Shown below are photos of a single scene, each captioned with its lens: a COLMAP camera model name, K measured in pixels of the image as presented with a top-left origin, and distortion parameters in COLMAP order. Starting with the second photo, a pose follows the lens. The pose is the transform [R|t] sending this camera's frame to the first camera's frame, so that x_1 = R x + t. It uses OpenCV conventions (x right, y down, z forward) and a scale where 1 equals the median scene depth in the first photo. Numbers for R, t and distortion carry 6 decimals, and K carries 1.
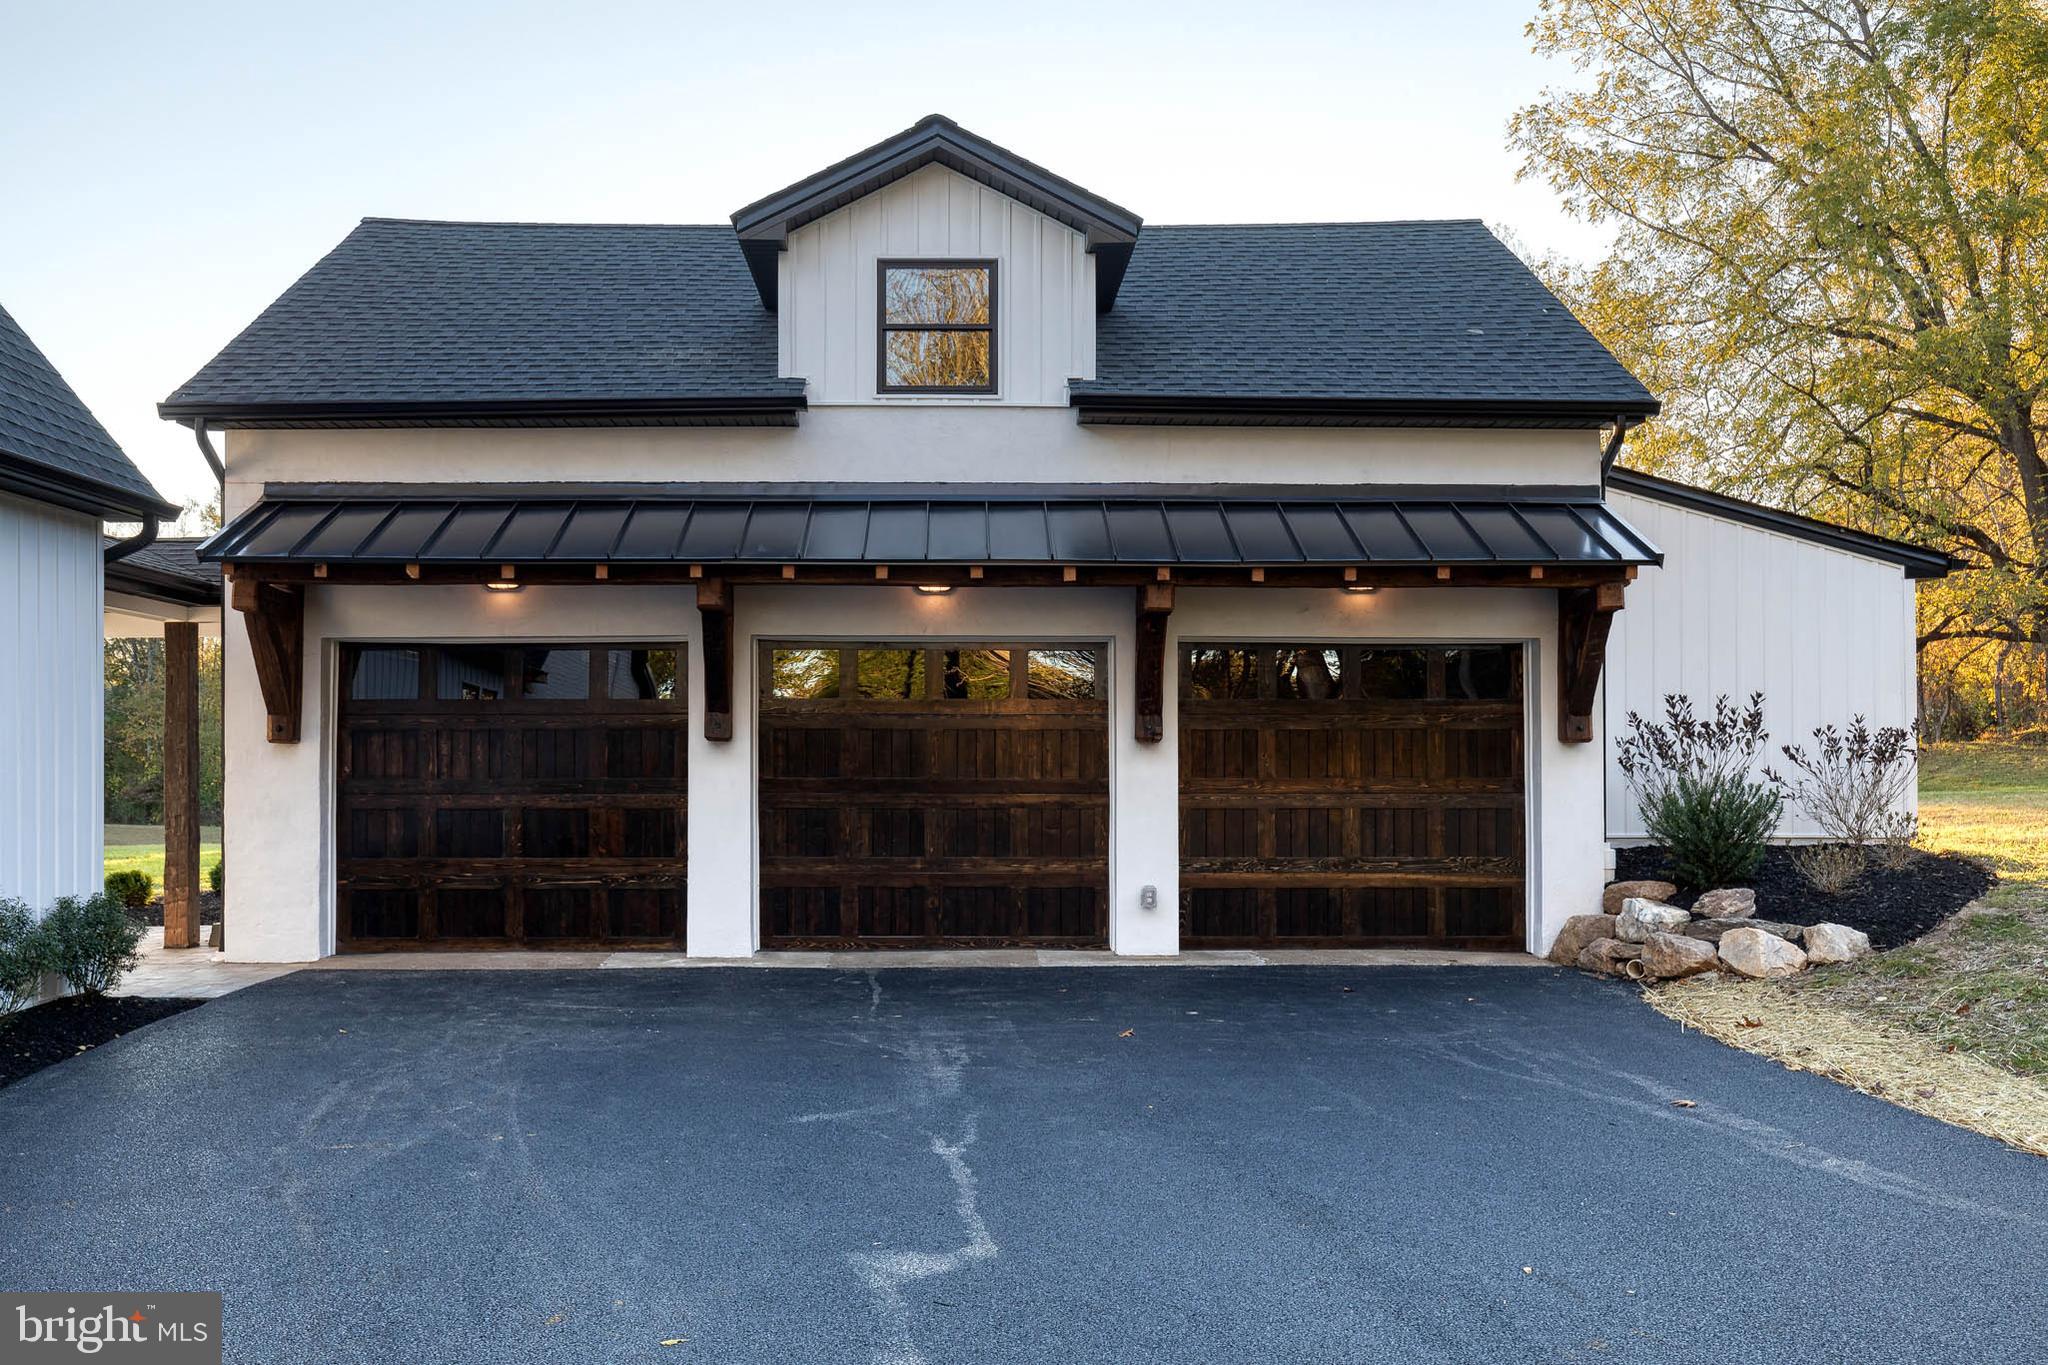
lens RADIAL K [[1886.2, 0, 1024.0], [0, 1886.2, 682.5], [0, 0, 1]] dist [0.002805, 0.019541]
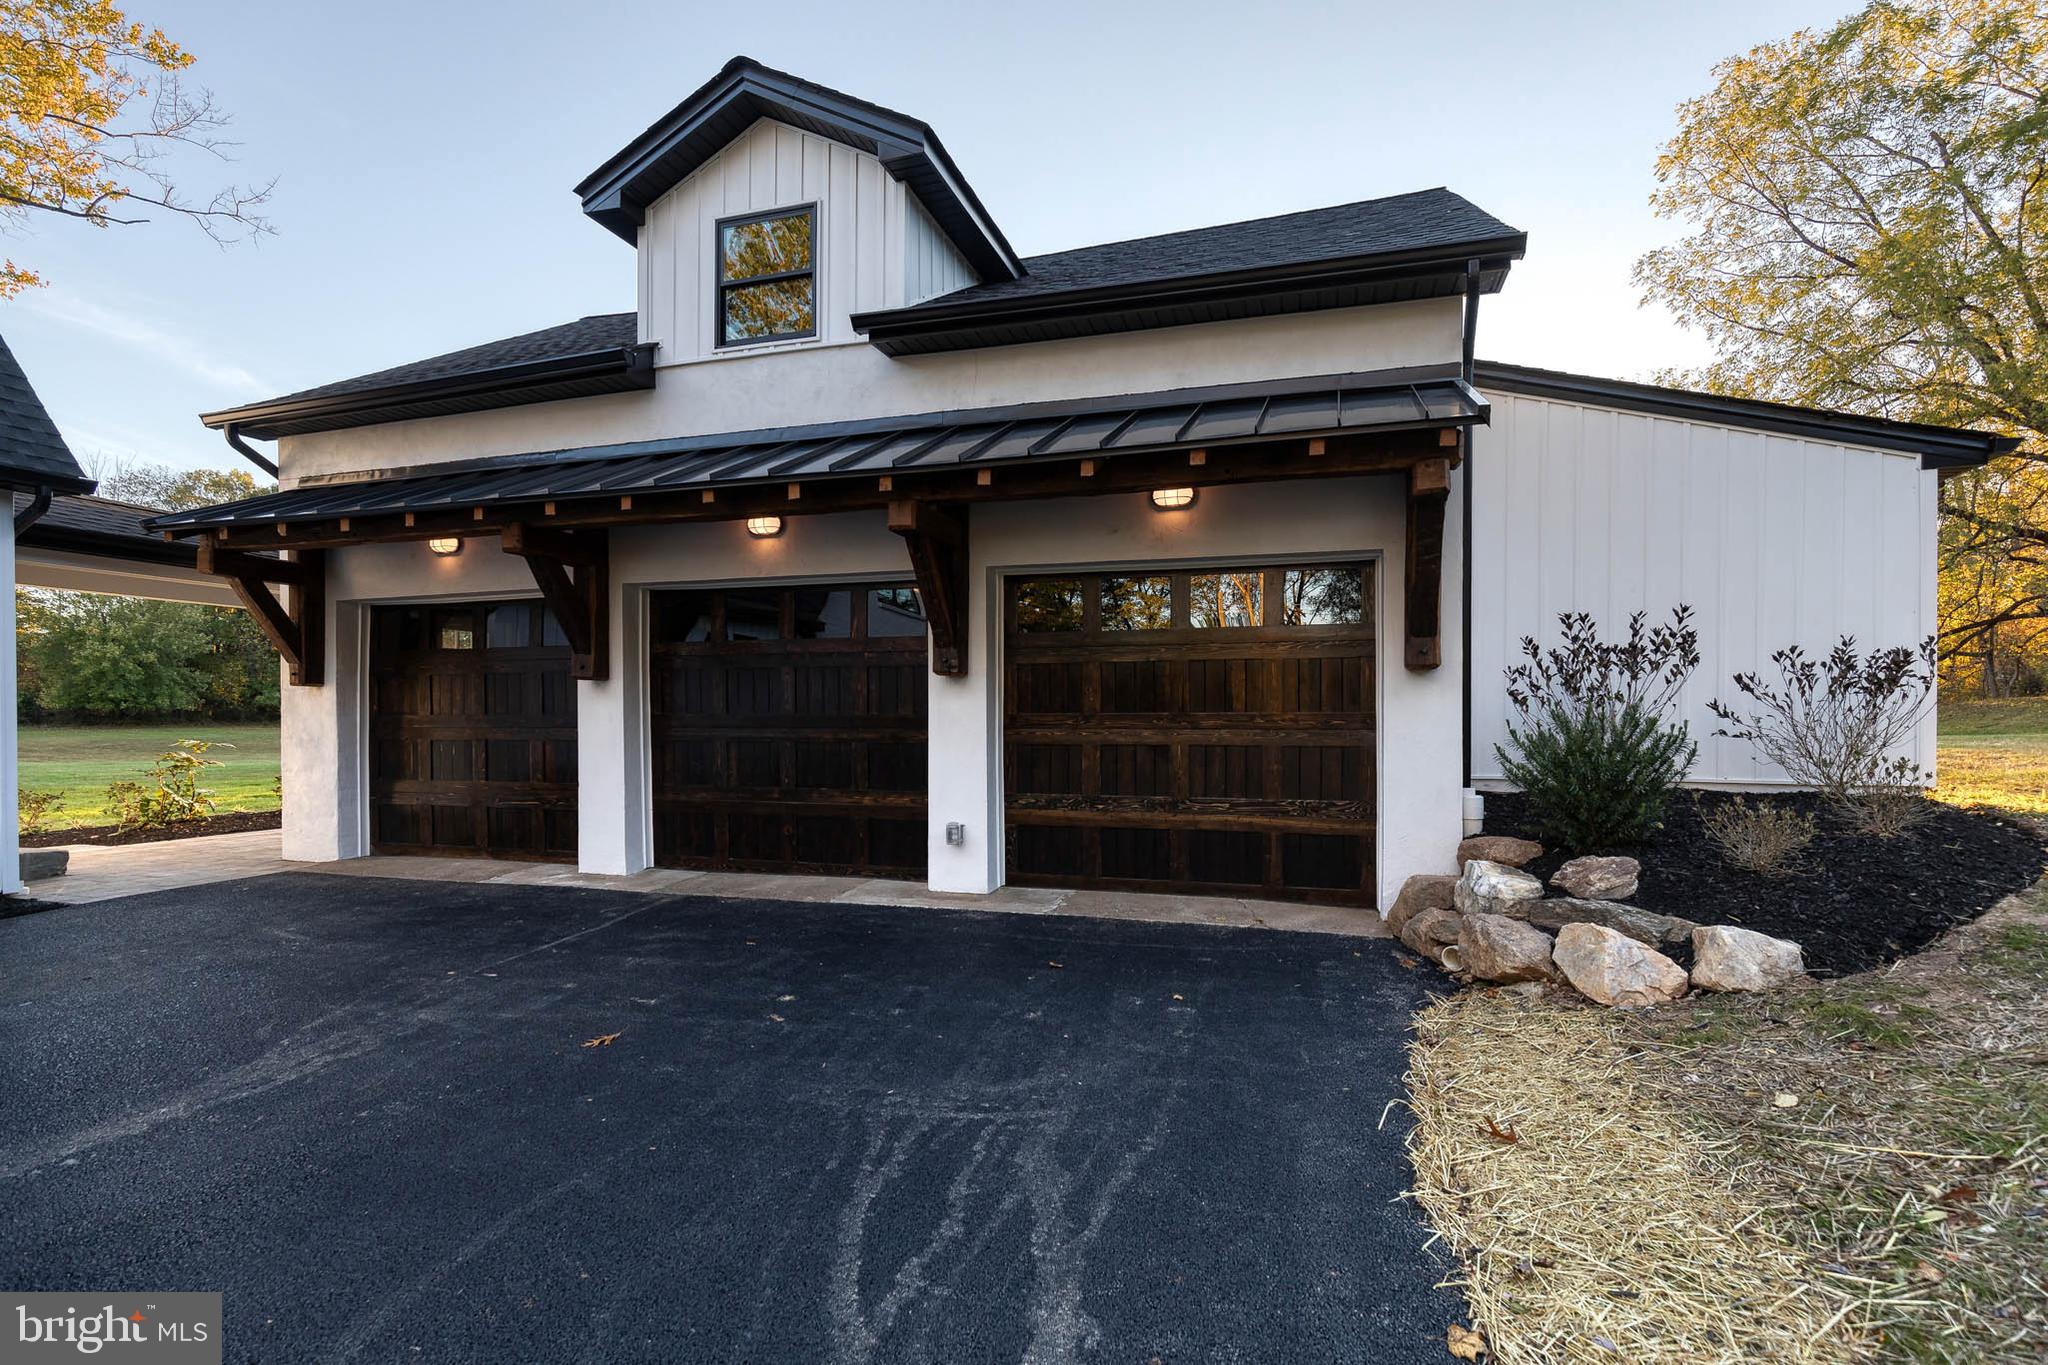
lens RADIAL K [[1007.6, 0, 1028.1], [0, 1007.6, 704.1], [0, 0, 1]] dist [0.012333, -0.002141]
pose [[0.949891, -0.004177, -0.312555, 0.259255], [0.013952, 0.999481, 0.029046, 0.030895], [0.312271, -0.031951, 0.949456, 0.503314]]
